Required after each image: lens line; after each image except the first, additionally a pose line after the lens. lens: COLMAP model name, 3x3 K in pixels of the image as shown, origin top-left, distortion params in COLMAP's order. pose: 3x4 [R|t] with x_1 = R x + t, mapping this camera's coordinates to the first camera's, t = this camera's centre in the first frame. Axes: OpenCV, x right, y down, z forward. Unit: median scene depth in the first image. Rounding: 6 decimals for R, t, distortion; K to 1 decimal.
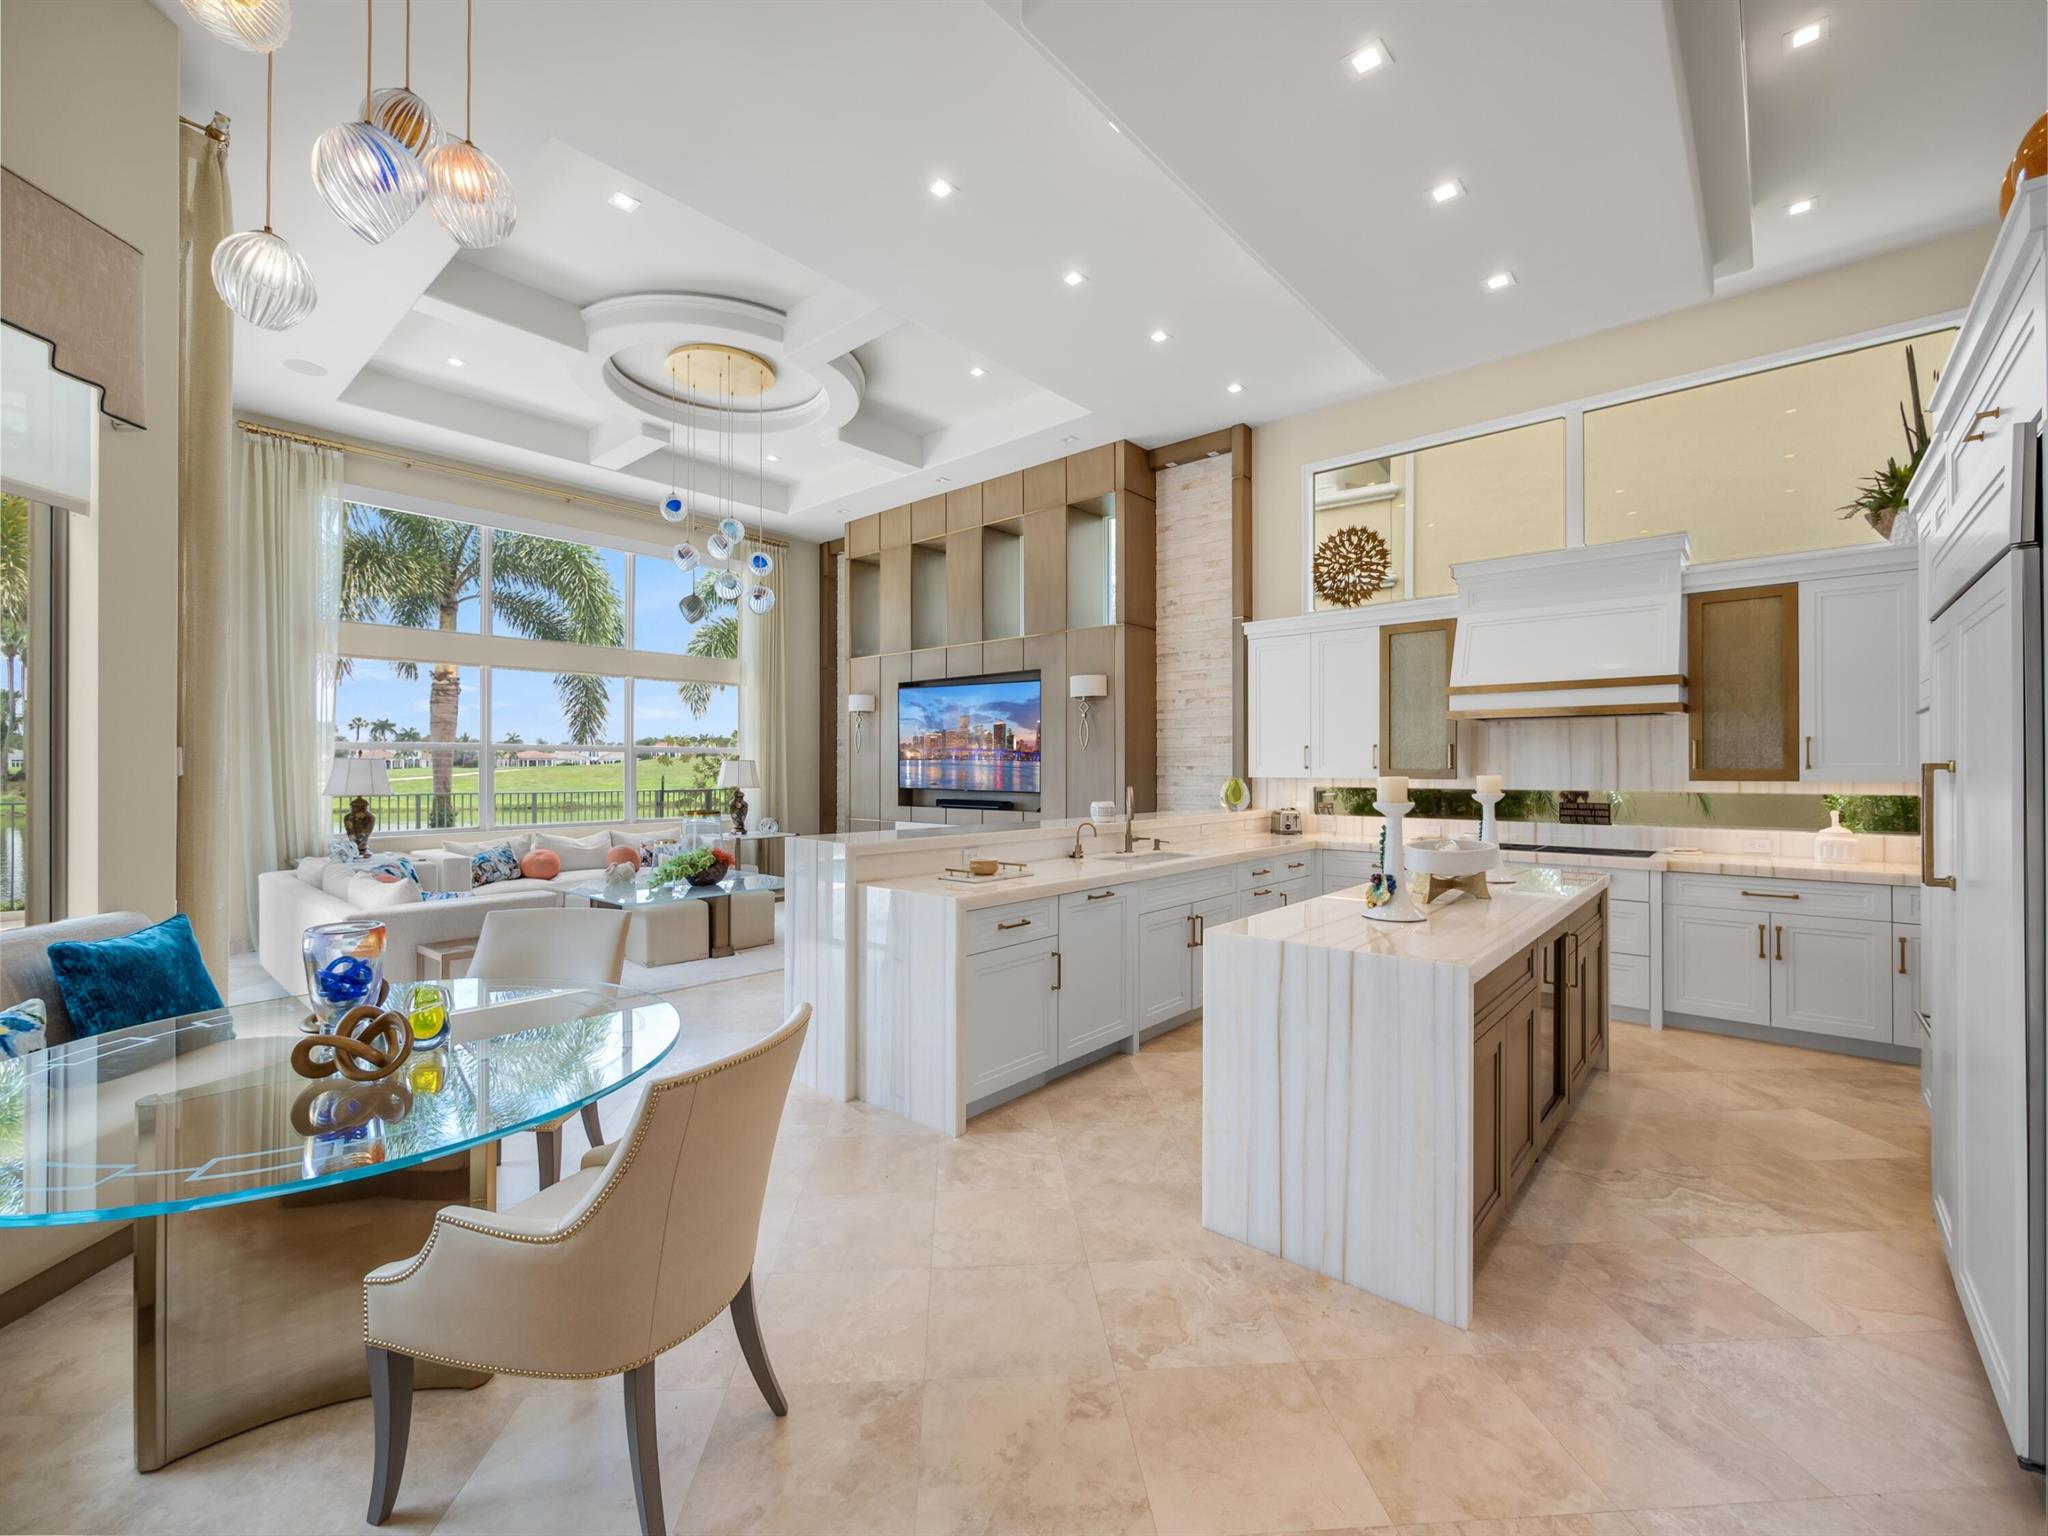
lens RADIAL K [[872.6, 0, 1021.1], [0, 872.6, 764.9], [0, 0, 1]] dist [-0.013497, 0.000242]
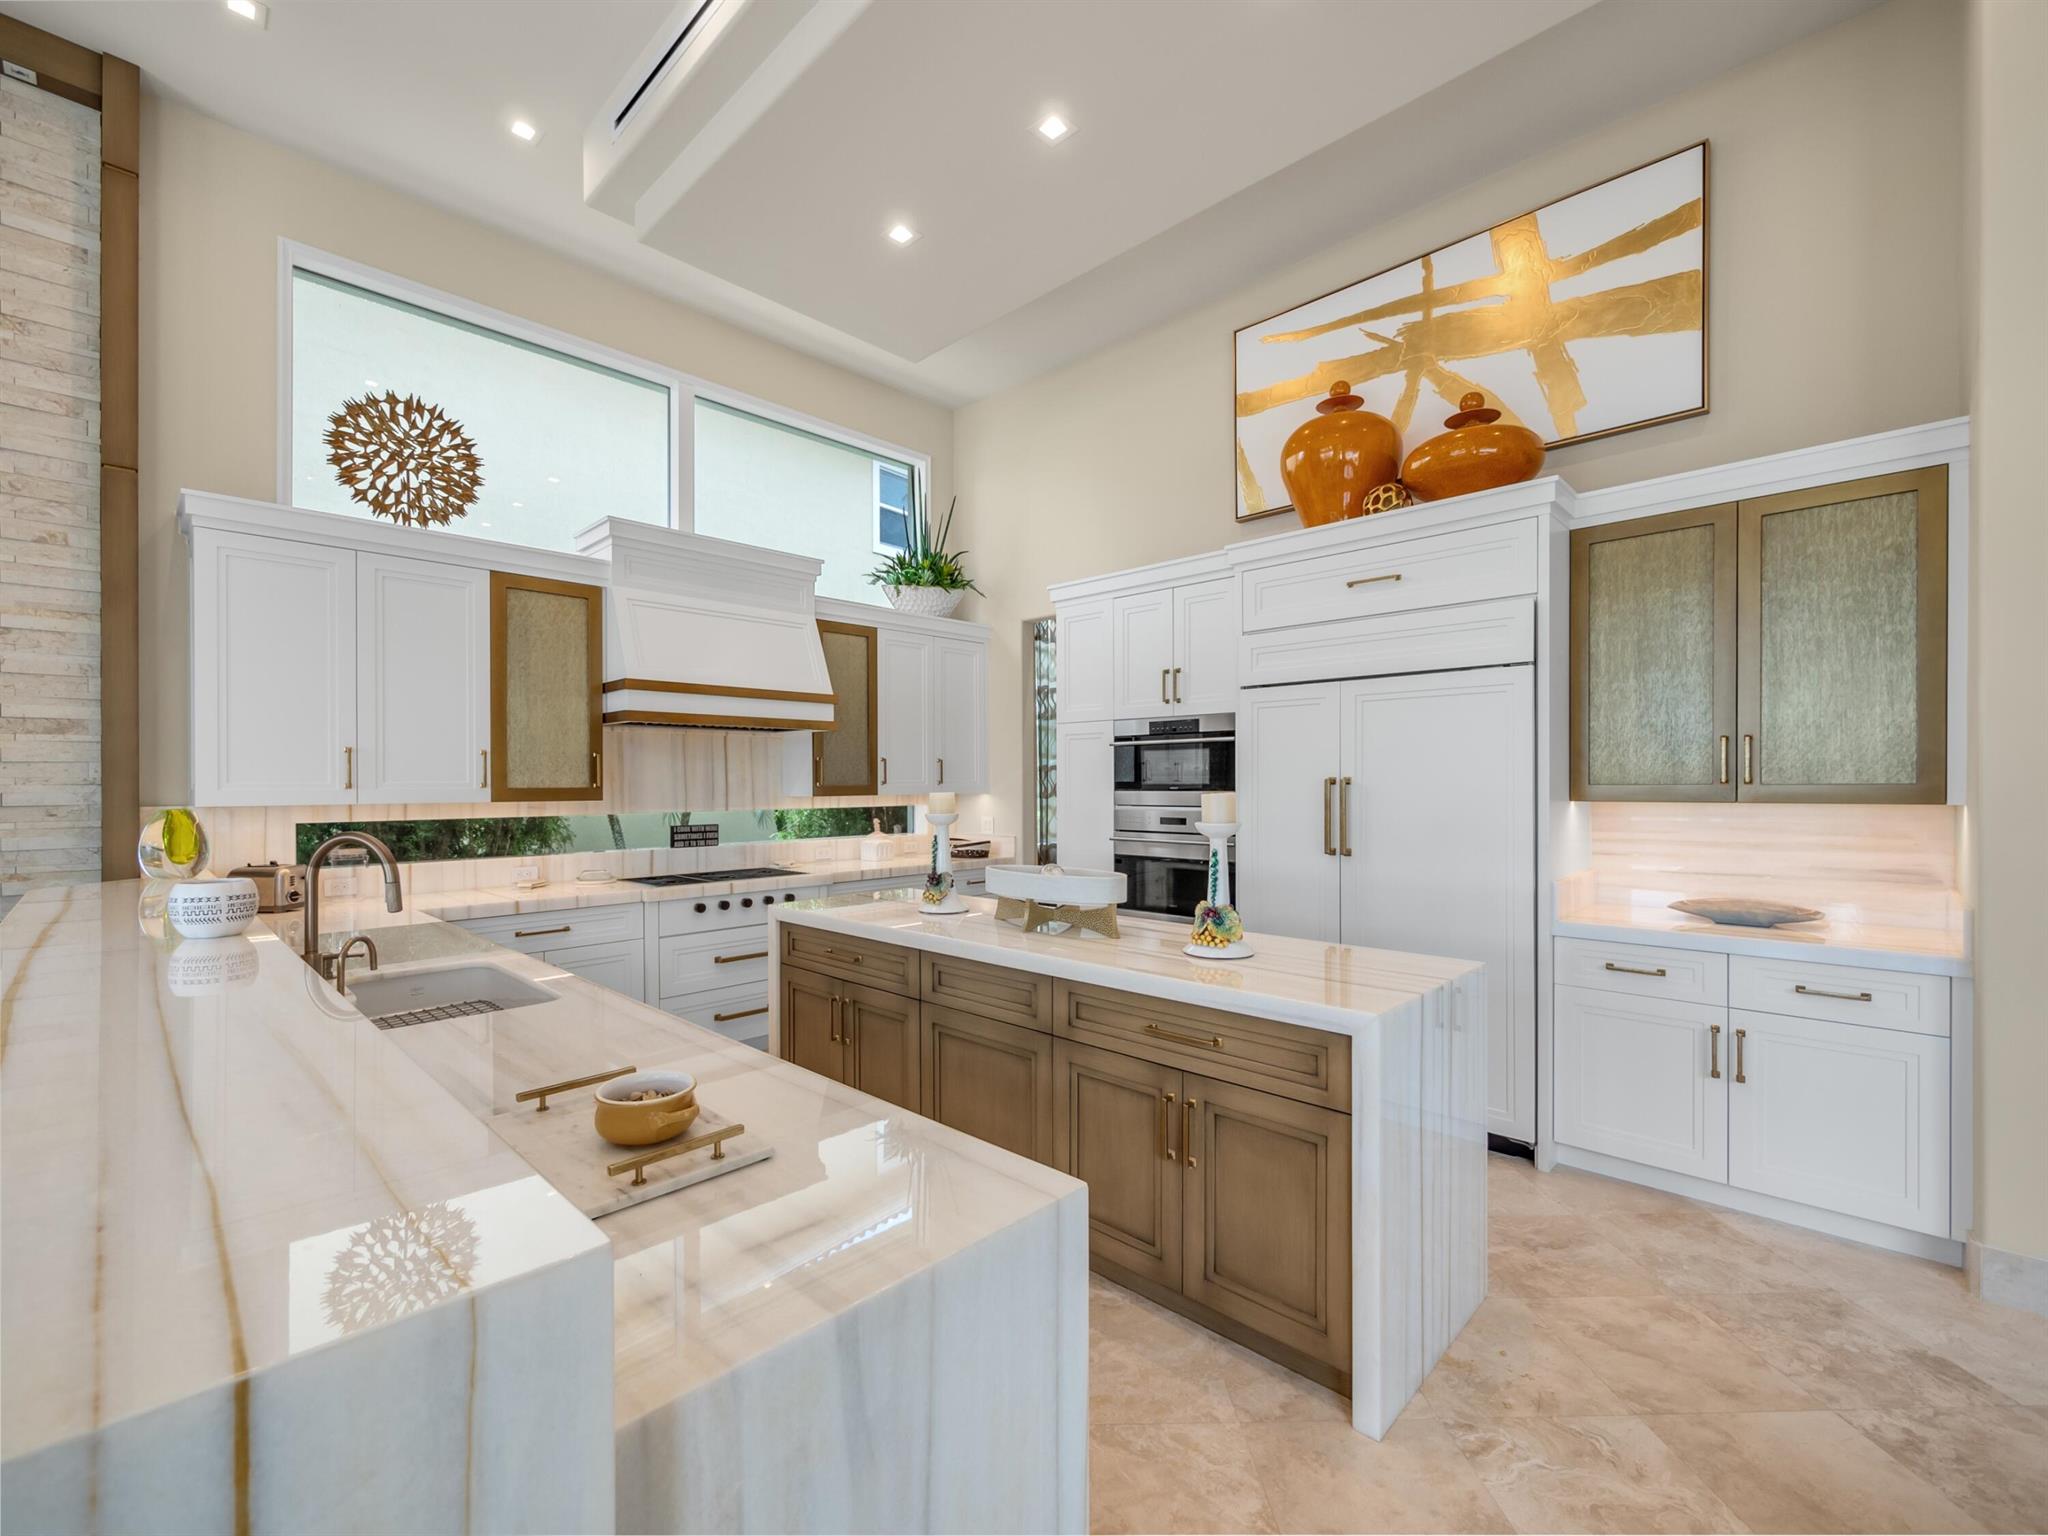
lens RADIAL K [[872.6, 0, 1027.3], [0, 872.6, 780.8], [0, 0, 1]] dist [-0.013497, 0.000242]
pose [[0.054284, 0.007517, 0.998497, -0.259639], [0.004427, 0.999960, -0.007769, 0.007926], [-0.998516, 0.004842, 0.054248, 0.654658]]
